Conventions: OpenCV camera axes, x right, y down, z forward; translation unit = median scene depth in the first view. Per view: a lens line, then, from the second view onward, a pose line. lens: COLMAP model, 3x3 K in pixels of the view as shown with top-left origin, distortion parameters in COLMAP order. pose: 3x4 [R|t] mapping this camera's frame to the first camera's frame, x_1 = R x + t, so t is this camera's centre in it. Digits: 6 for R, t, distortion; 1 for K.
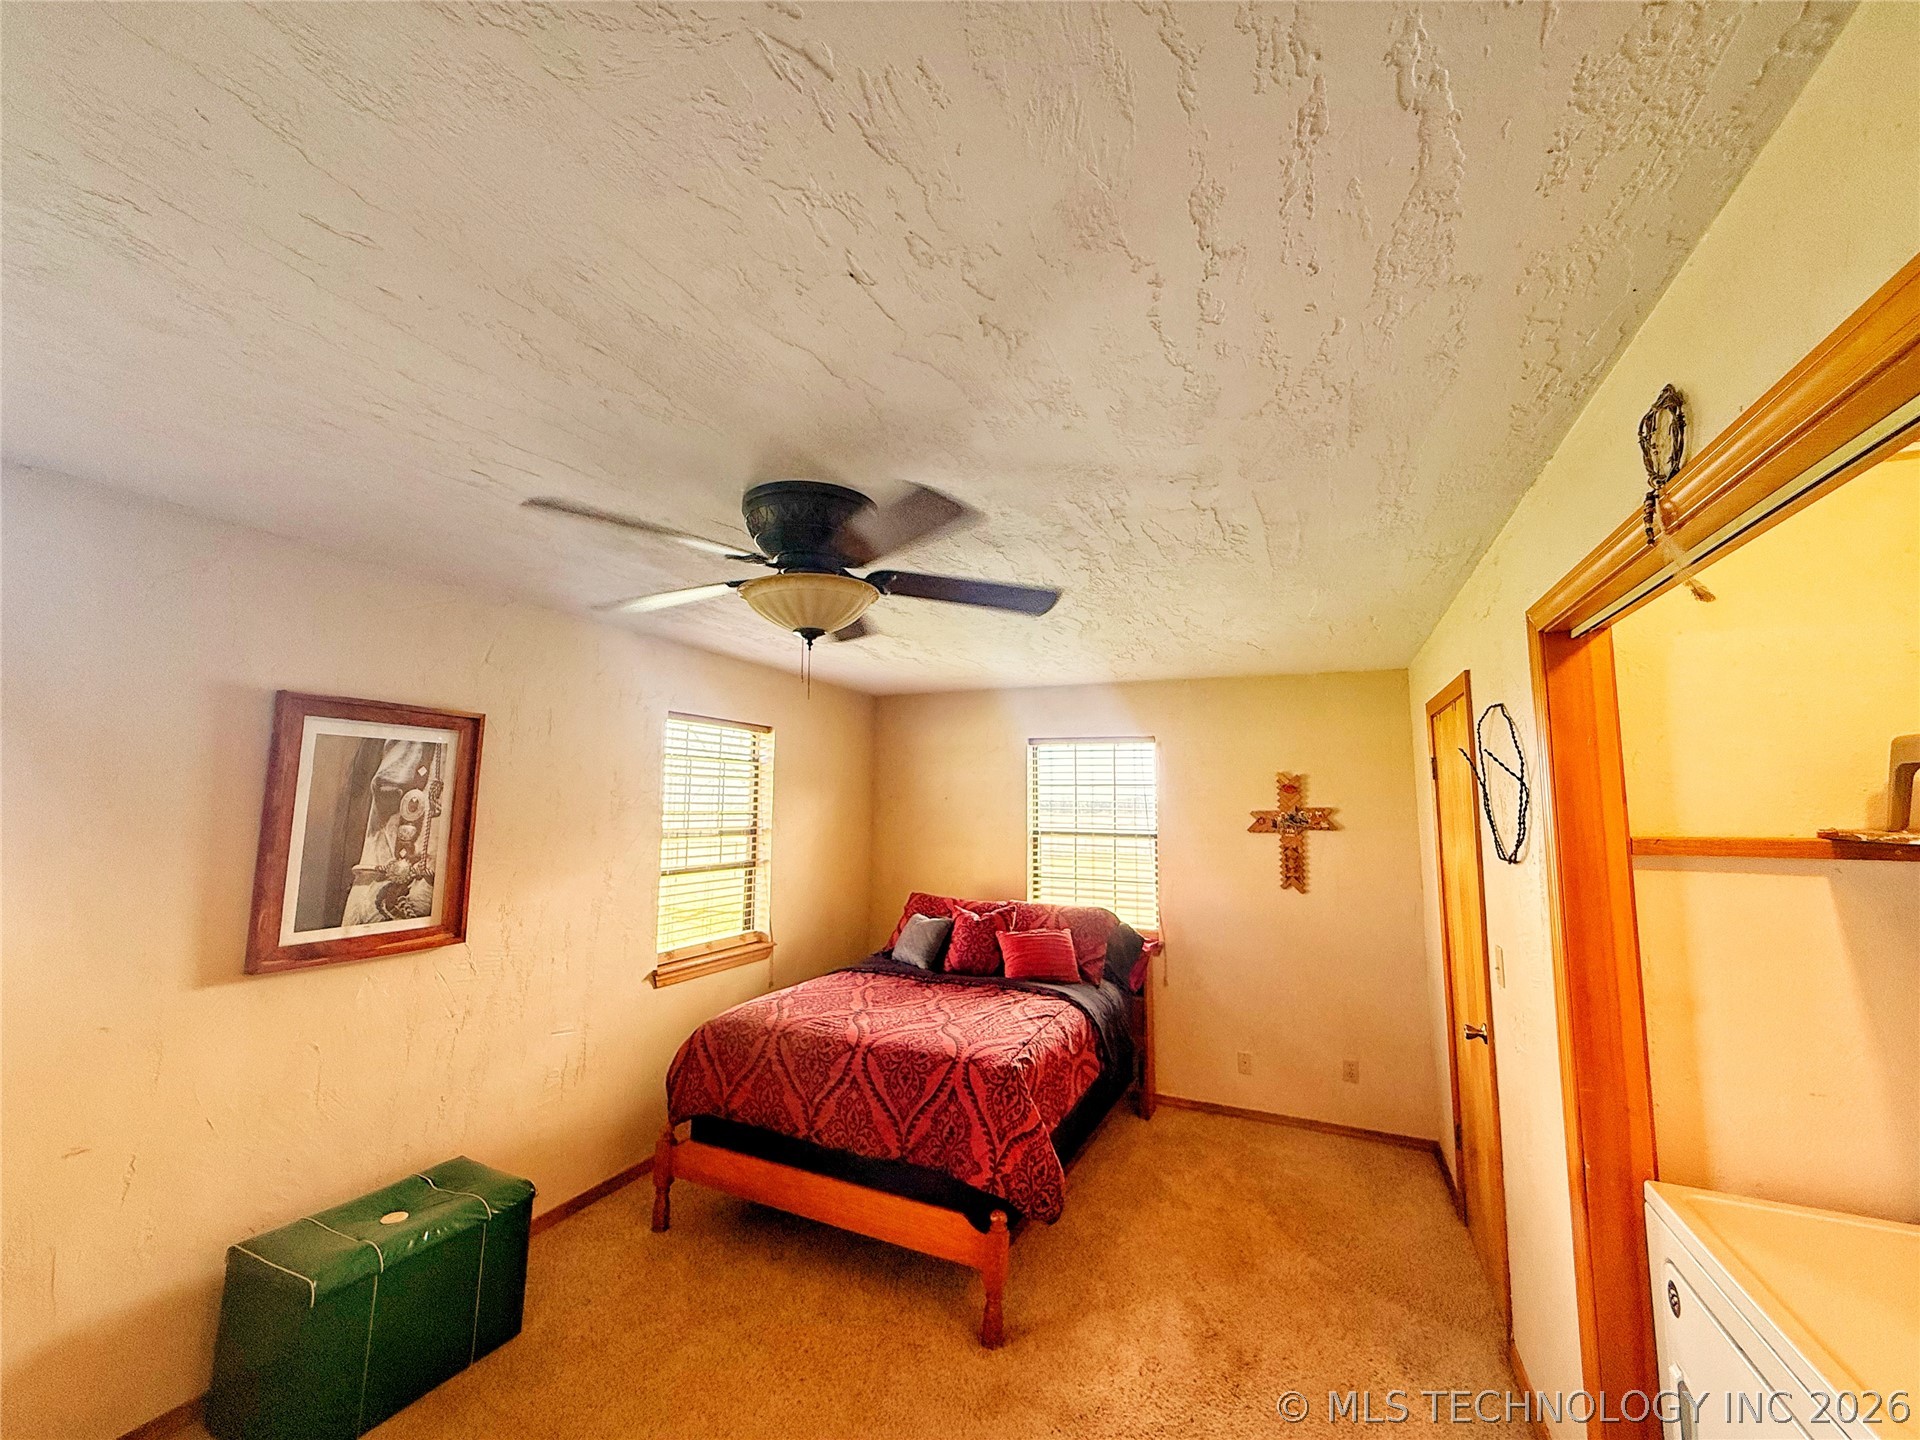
lens RADIAL K [[765.9, 0, 958.3], [0, 765.9, 714.9], [0, 0, 1]] dist [0.003511, 0.000280]
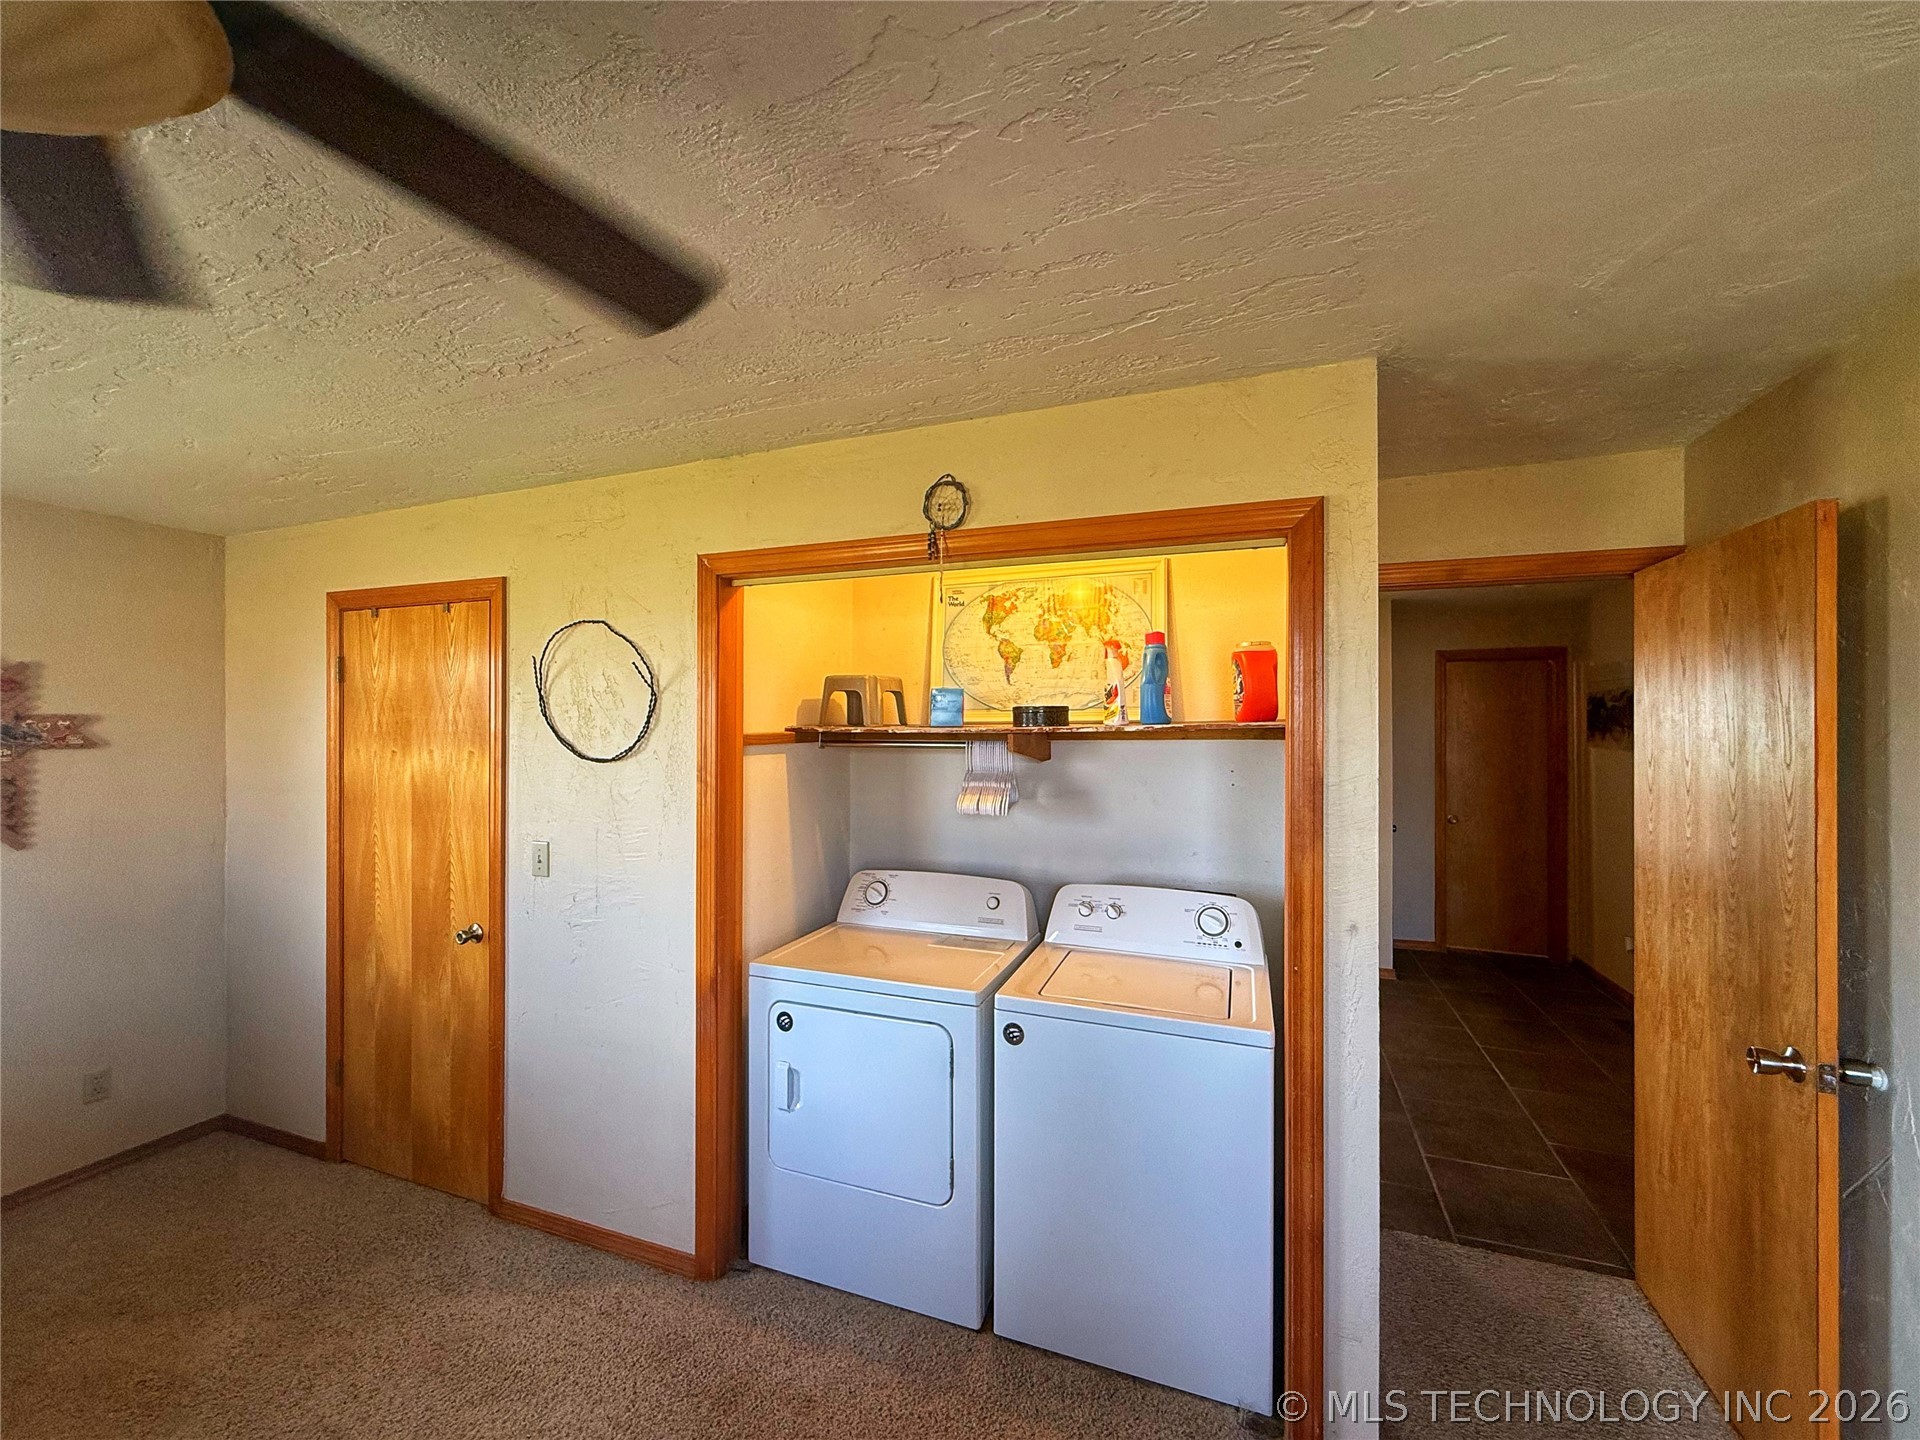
lens RADIAL K [[765.9, 0, 957.8], [0, 765.9, 725.9], [0, 0, 1]] dist [0.003511, 0.000280]
pose [[-0.070403, -0.011294, 0.997455, -0.251801], [-0.119446, 0.992837, 0.002810, 0.041662], [-0.990341, -0.118944, -0.071247, 0.319470]]
